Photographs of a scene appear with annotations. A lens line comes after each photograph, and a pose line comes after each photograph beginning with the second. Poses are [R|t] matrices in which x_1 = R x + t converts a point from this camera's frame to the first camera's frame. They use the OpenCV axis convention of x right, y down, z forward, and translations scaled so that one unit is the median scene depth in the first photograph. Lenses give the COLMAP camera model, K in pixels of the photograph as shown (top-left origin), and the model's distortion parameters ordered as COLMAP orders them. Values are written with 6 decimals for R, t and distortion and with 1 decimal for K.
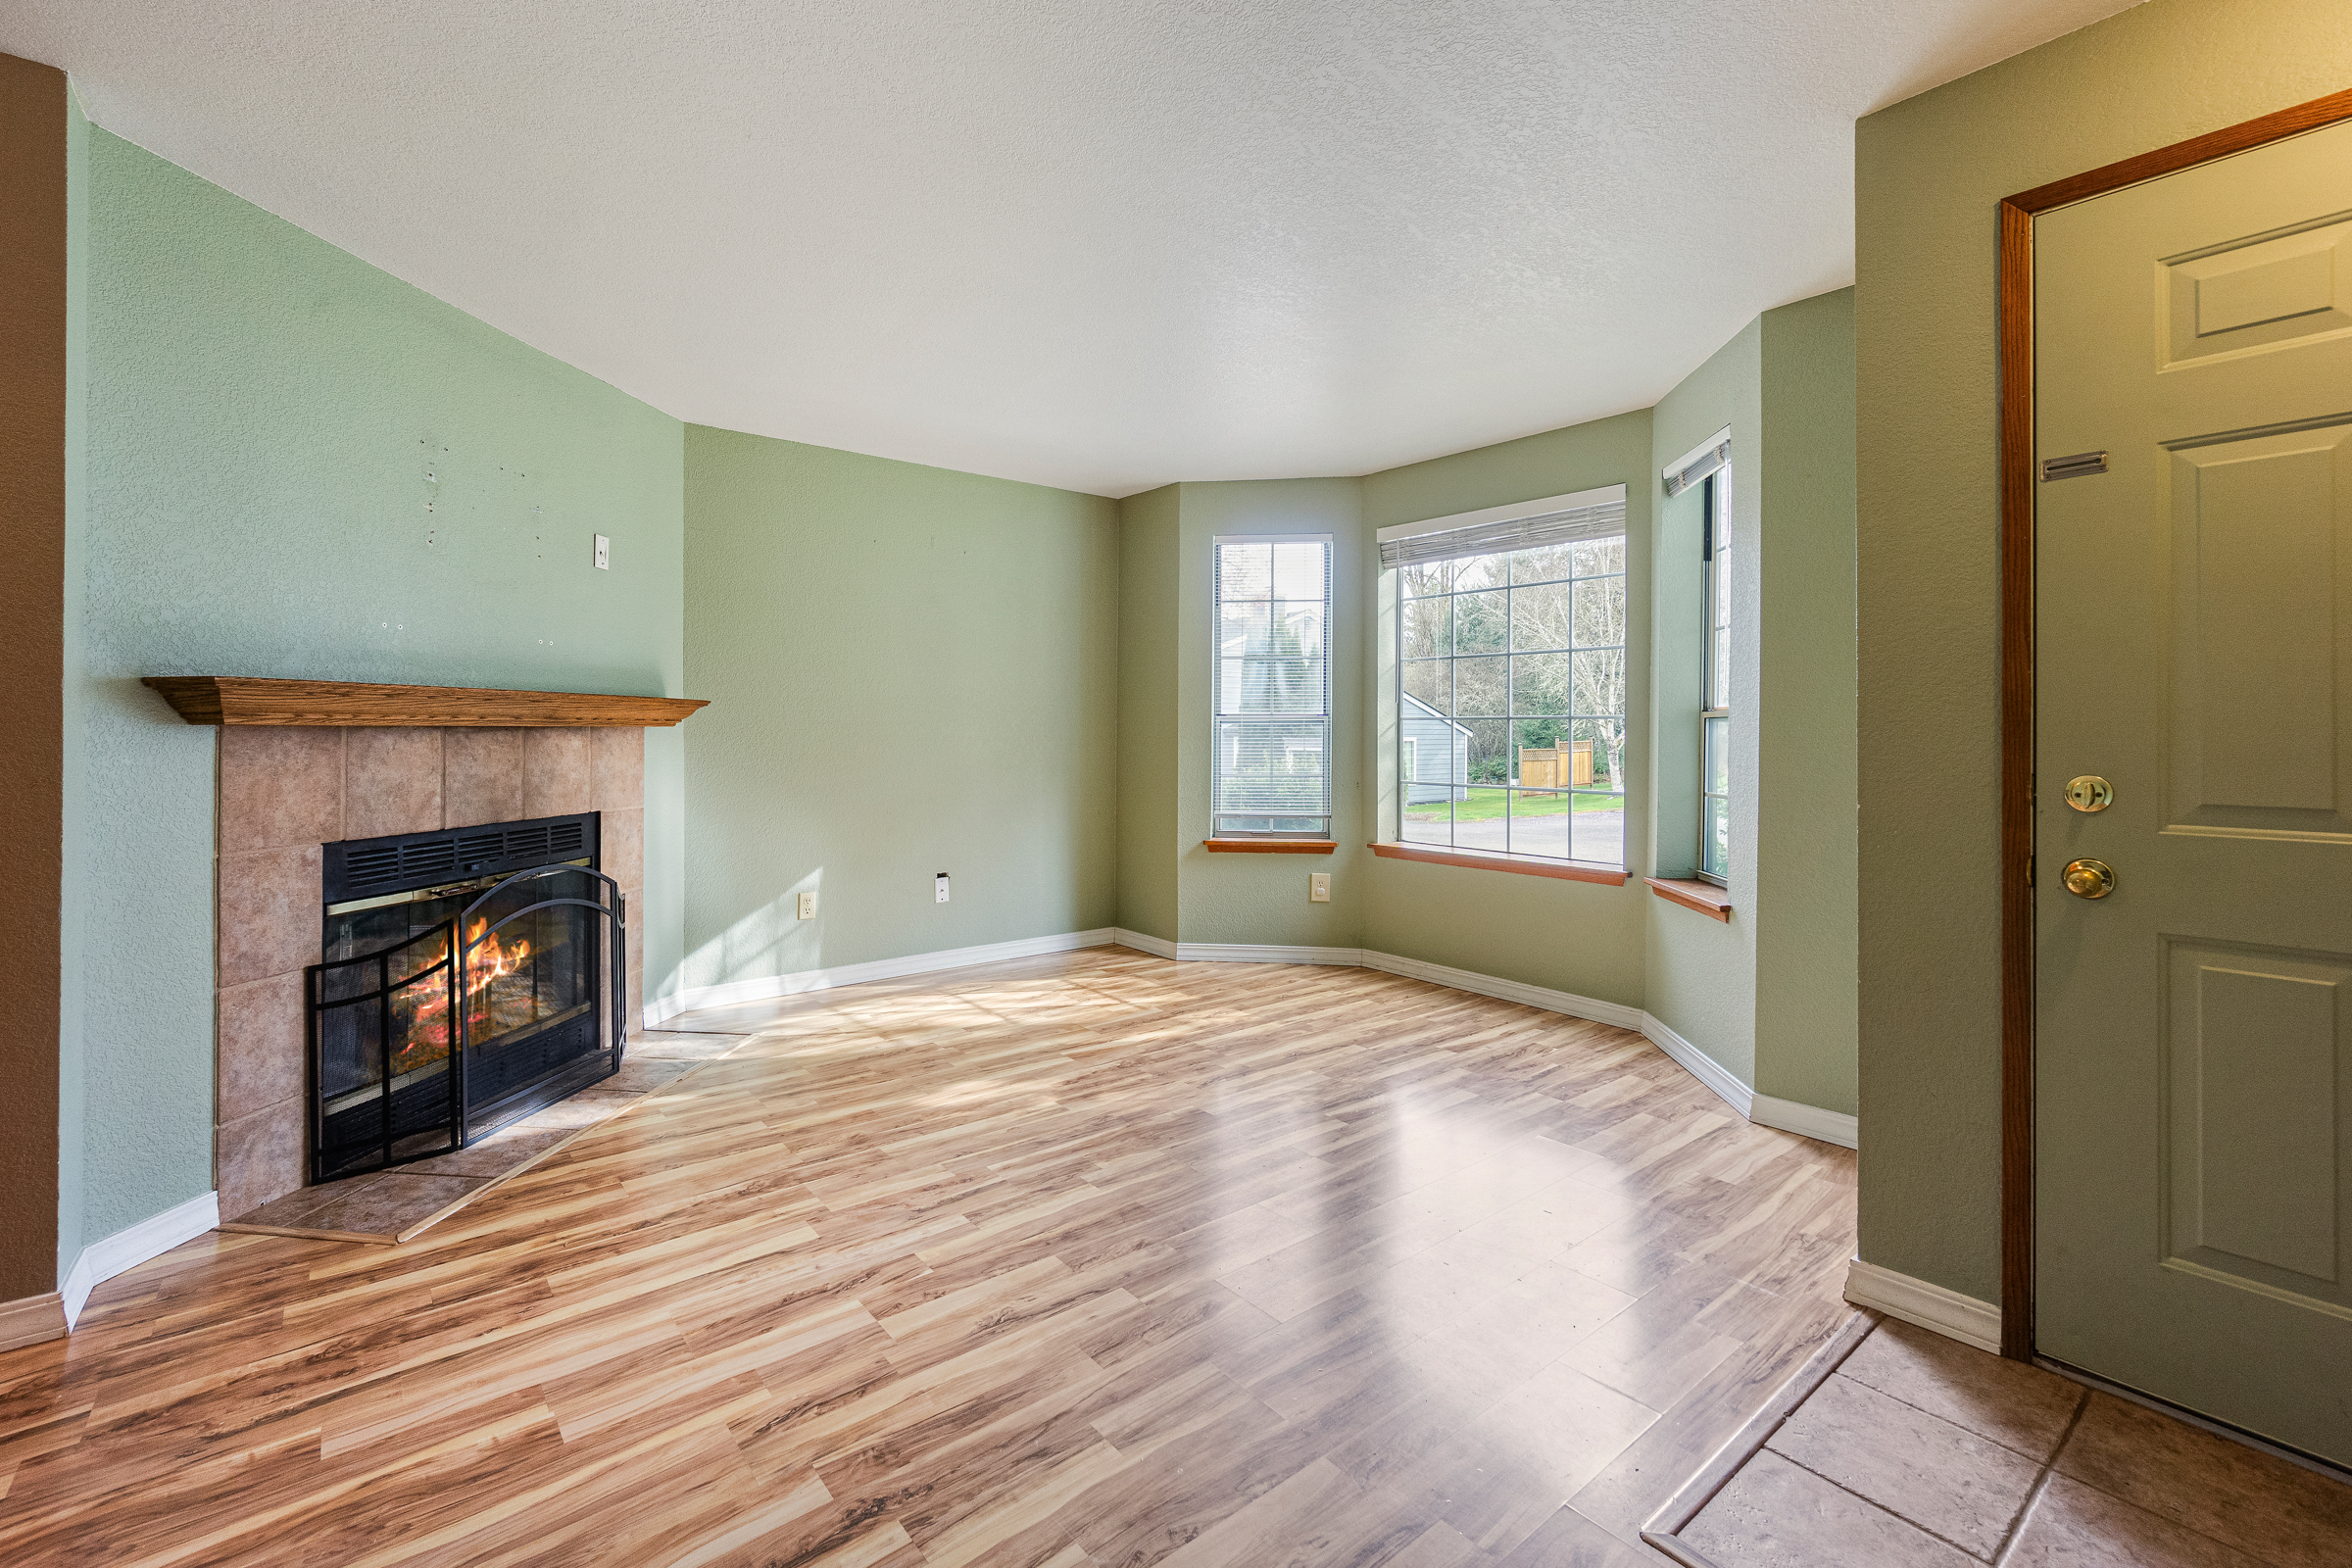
lens RADIAL K [[1017.1, 0, 1160.8], [0, 1017.1, 731.1], [0, 0, 1]] dist [-0.007195, 0.000238]
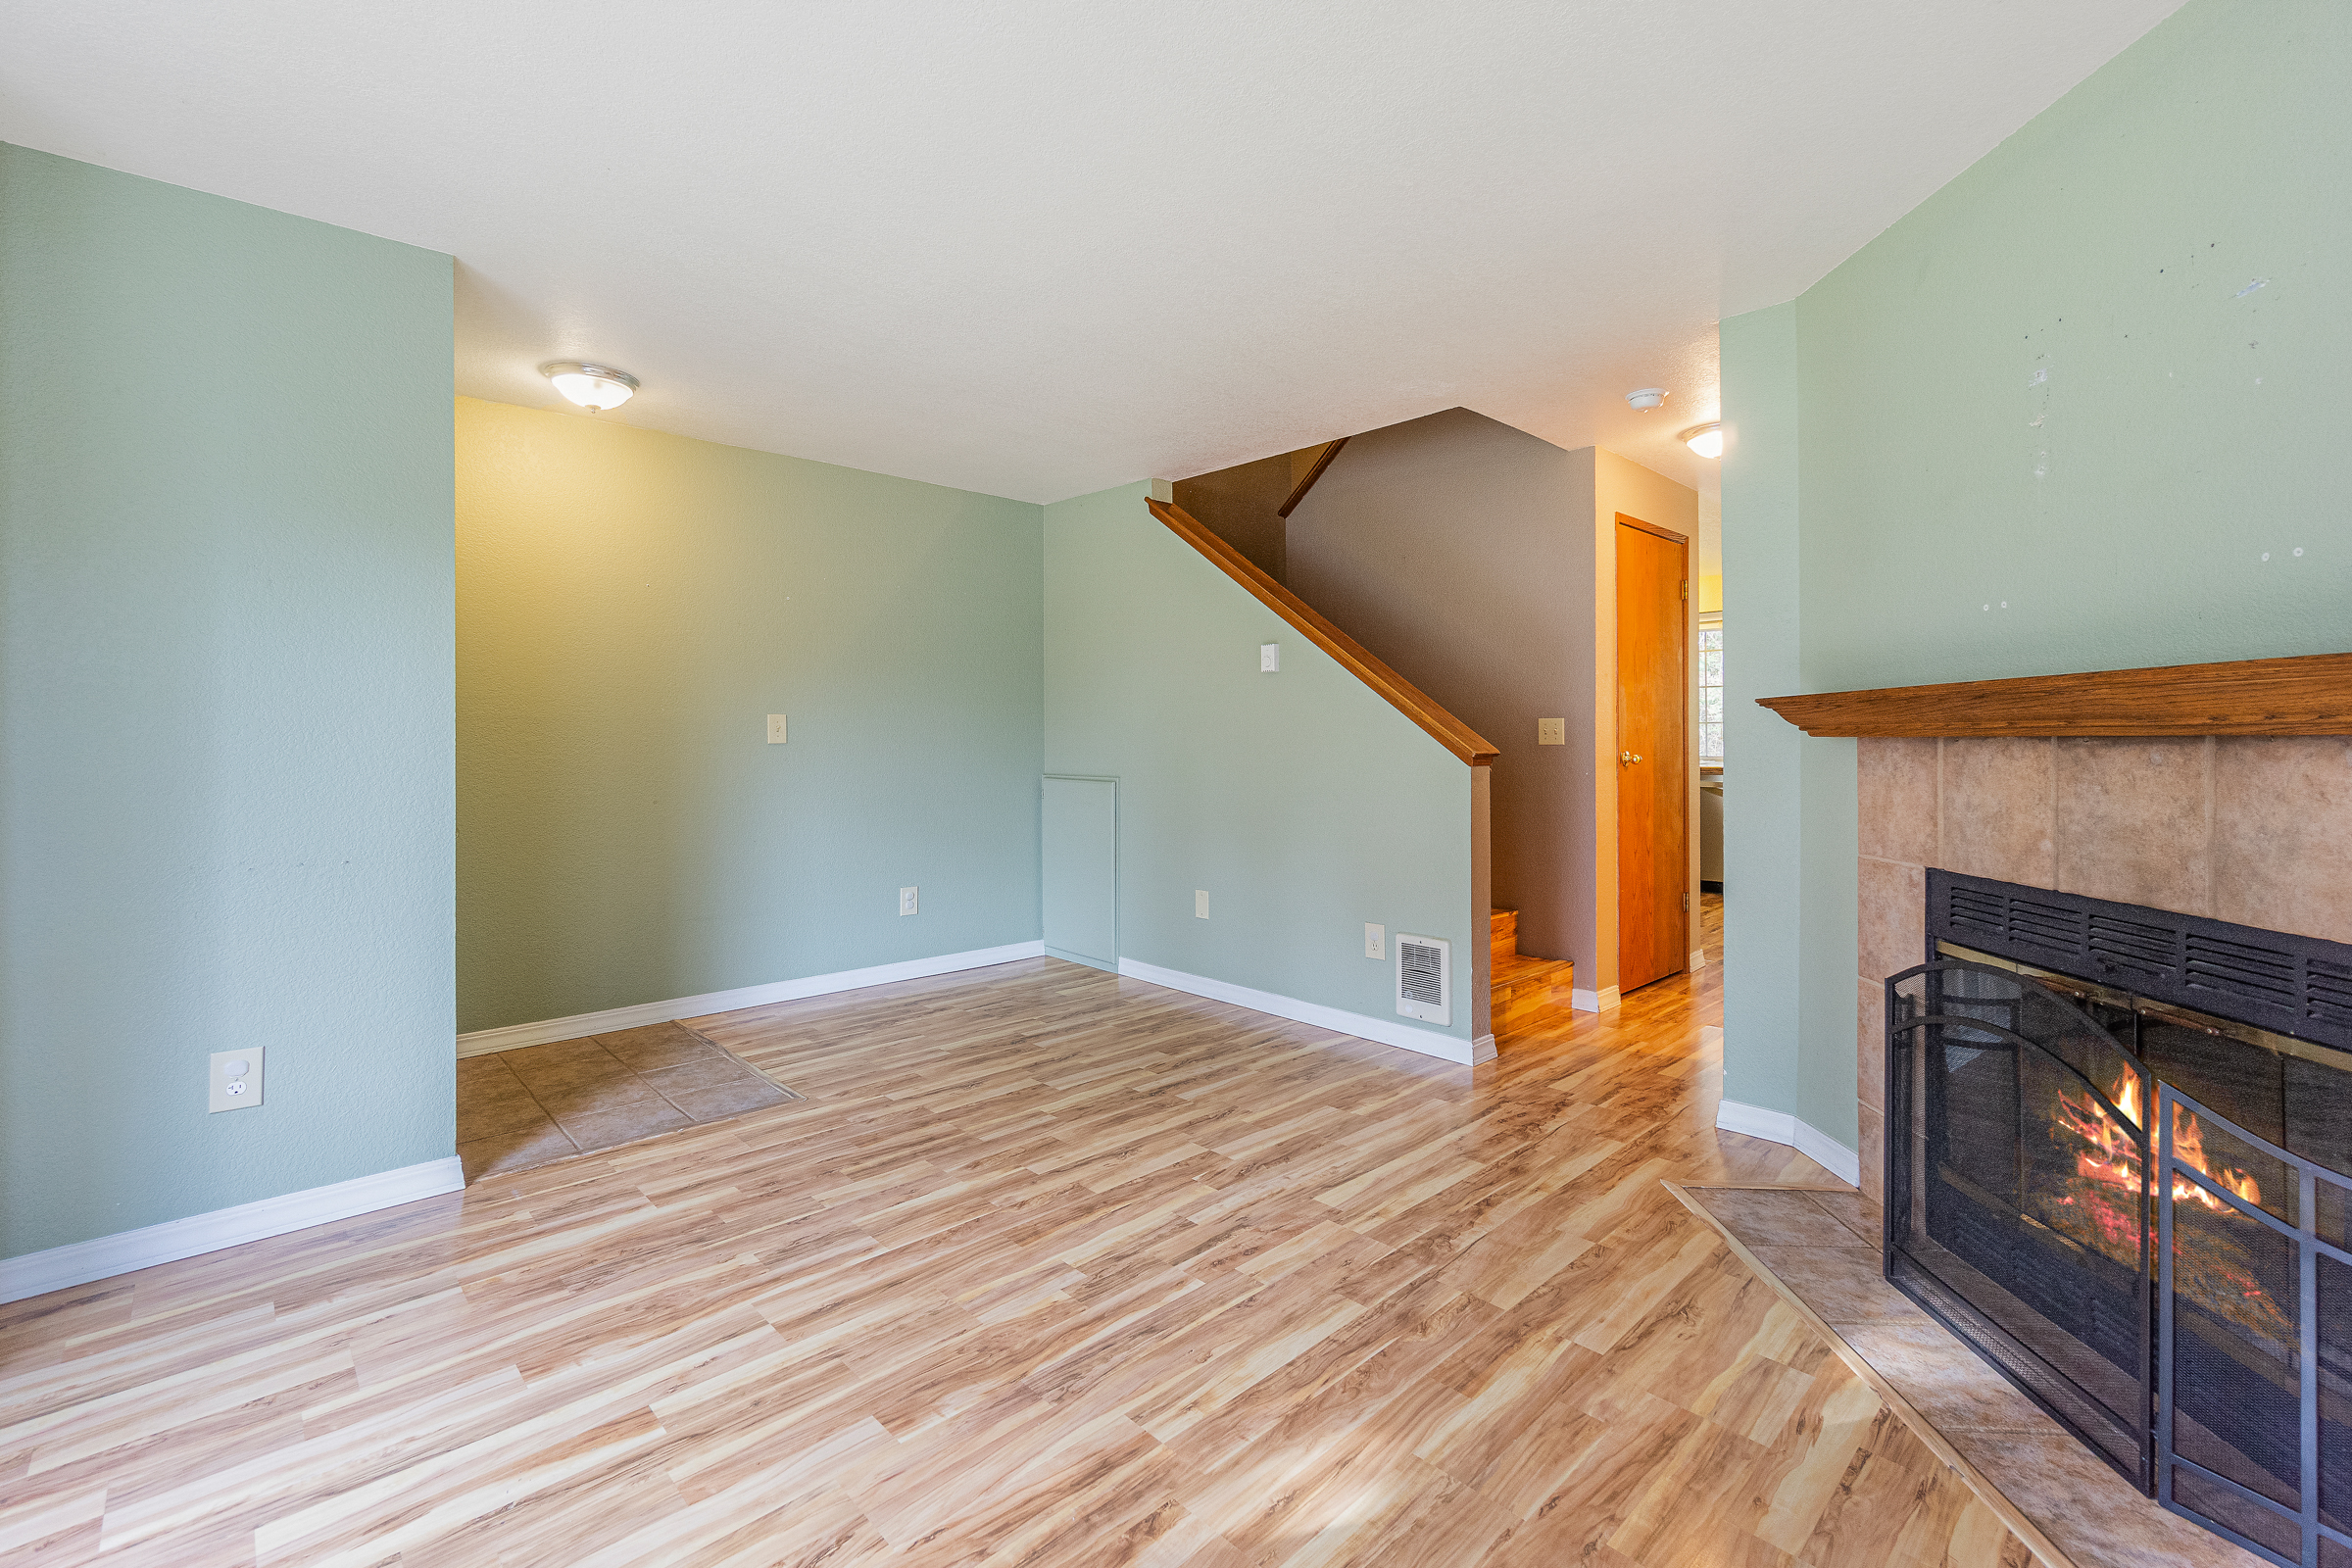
lens RADIAL K [[1017.1, 0, 1160.8], [0, 1017.1, 731.1], [0, 0, 1]] dist [-0.007195, 0.000238]
pose [[-0.997398, -0.002403, -0.072049, -0.078929], [-0.001816, 0.999965, -0.008221, -0.002006], [0.072066, -0.008069, -0.997367, 1.840778]]
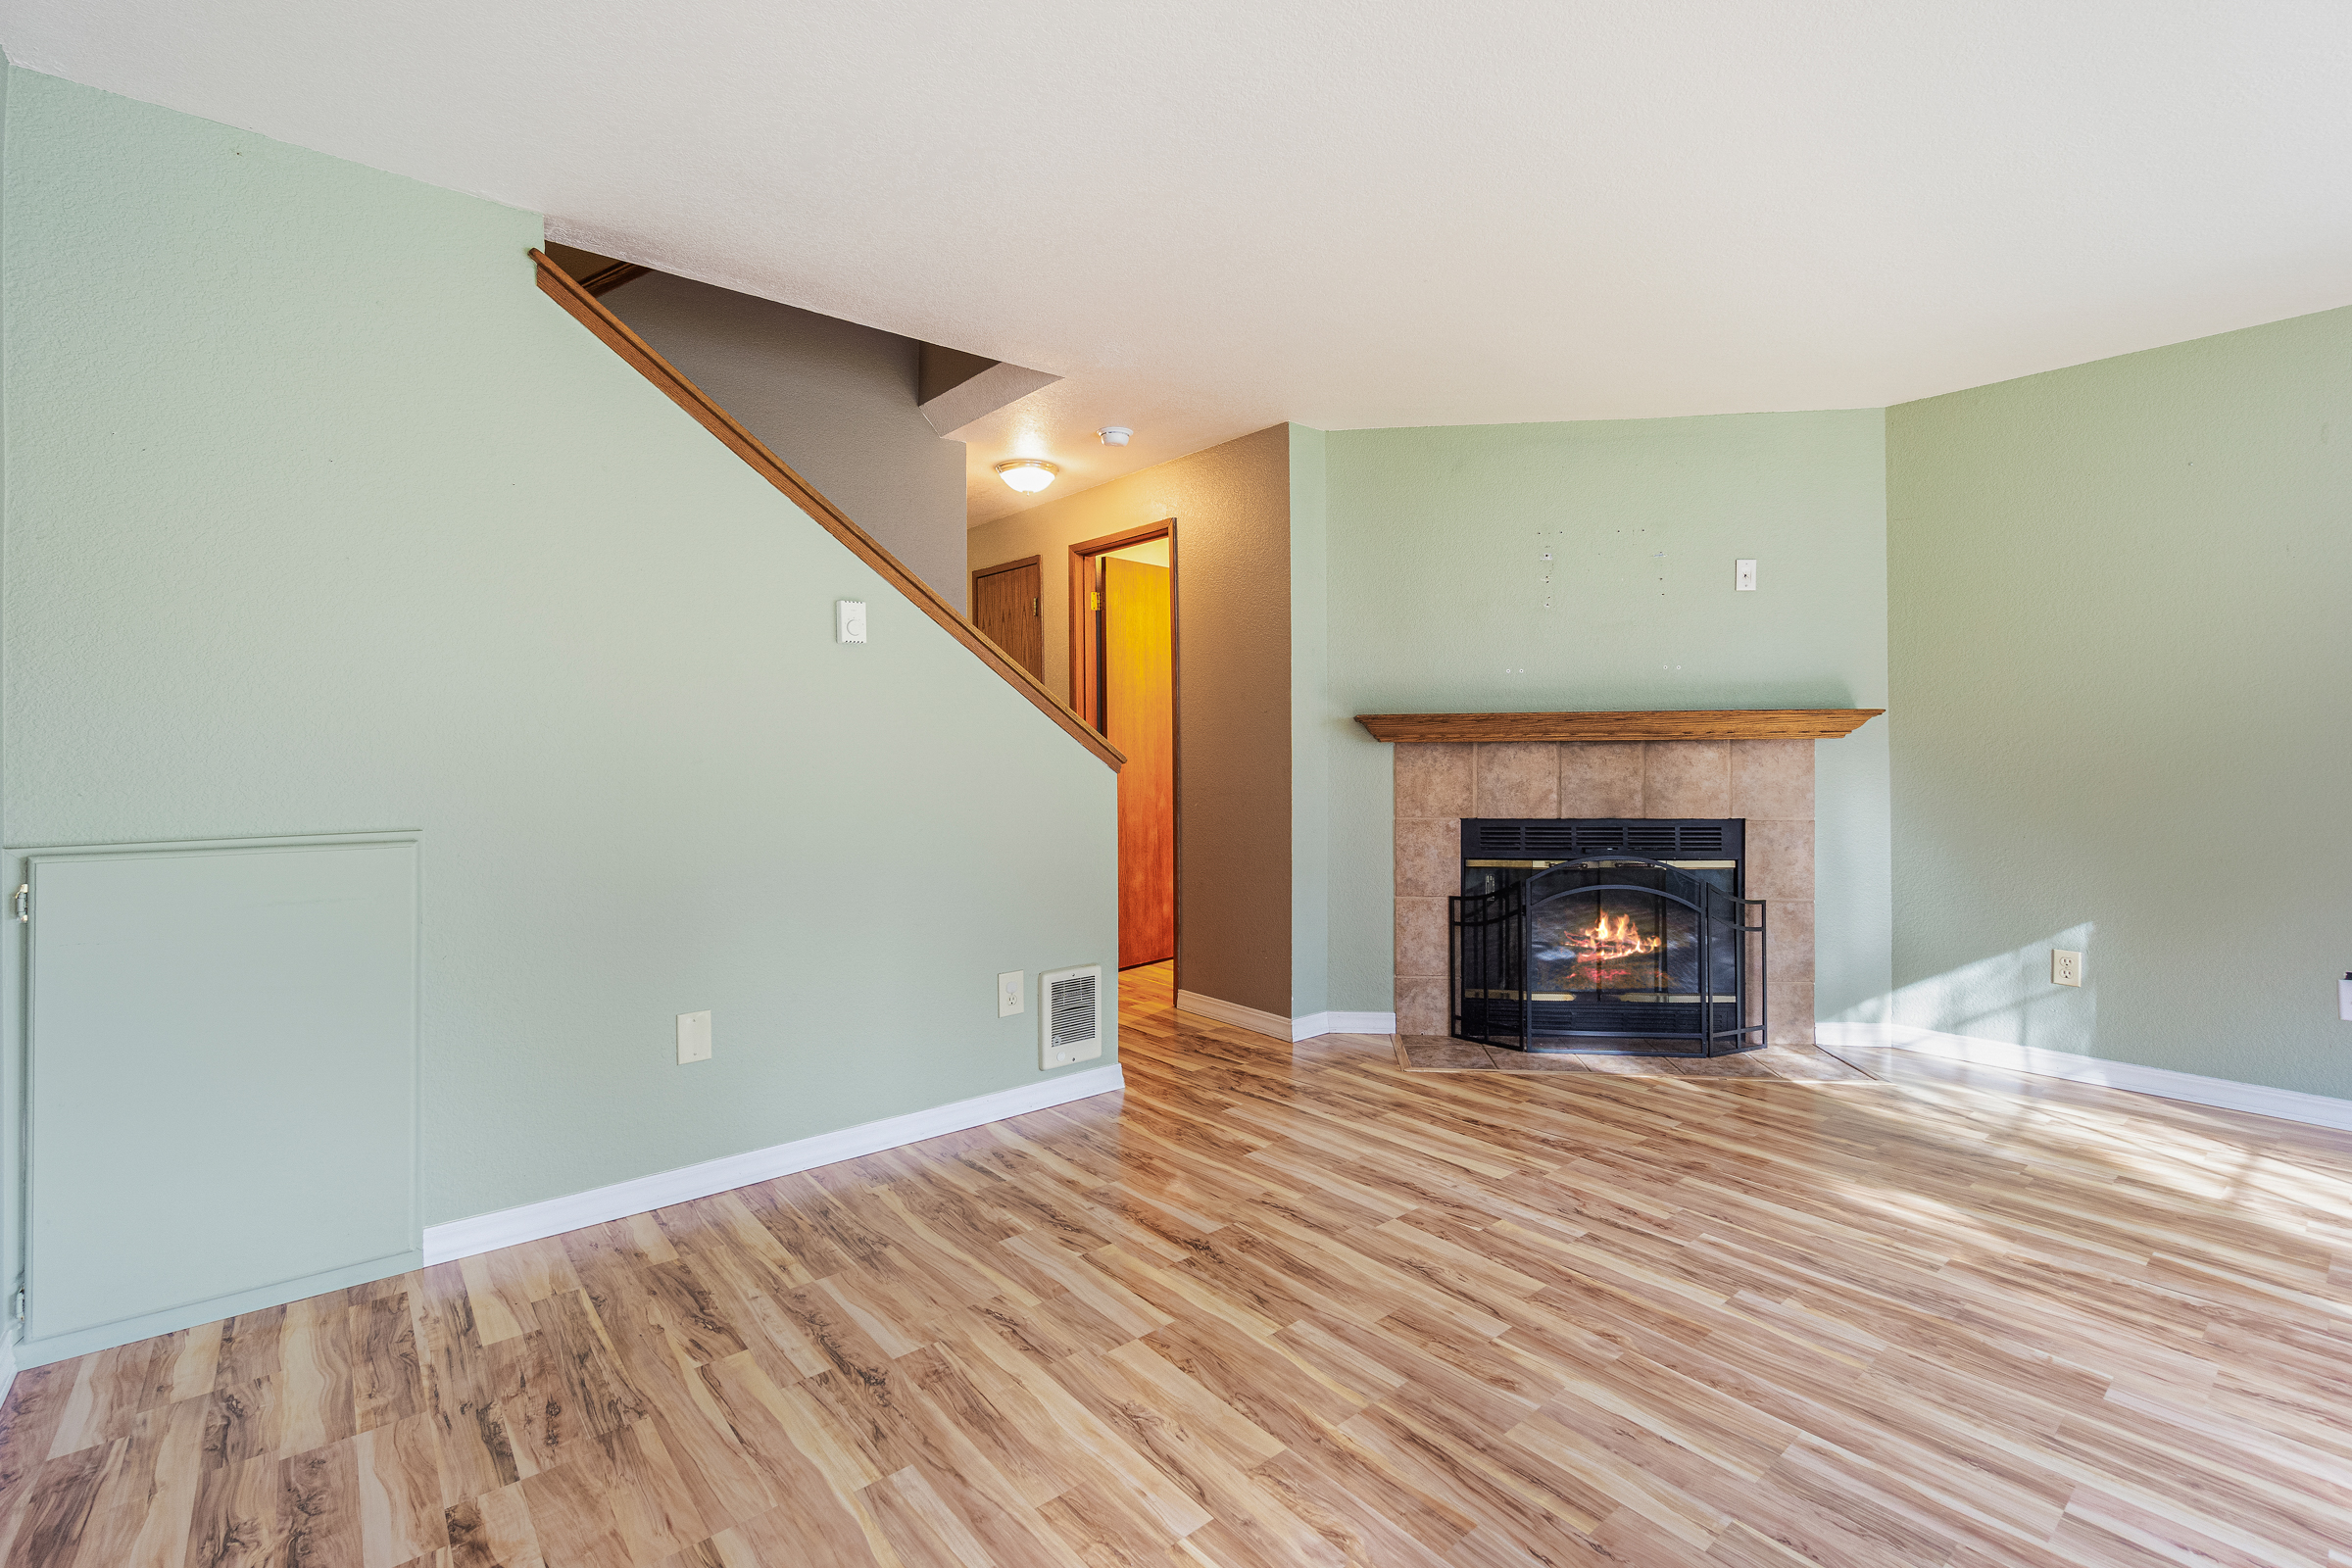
lens RADIAL K [[1042.9, 0, 1168.3], [0, 1042.9, 751.2], [0, 0, 1]] dist [-0.001004, 0.001049]
pose [[0.005582, -0.000649, -0.999984, 0.749216], [0.006125, 0.999981, -0.000614, 0.007080], [0.999966, -0.006121, 0.005586, 0.542025]]
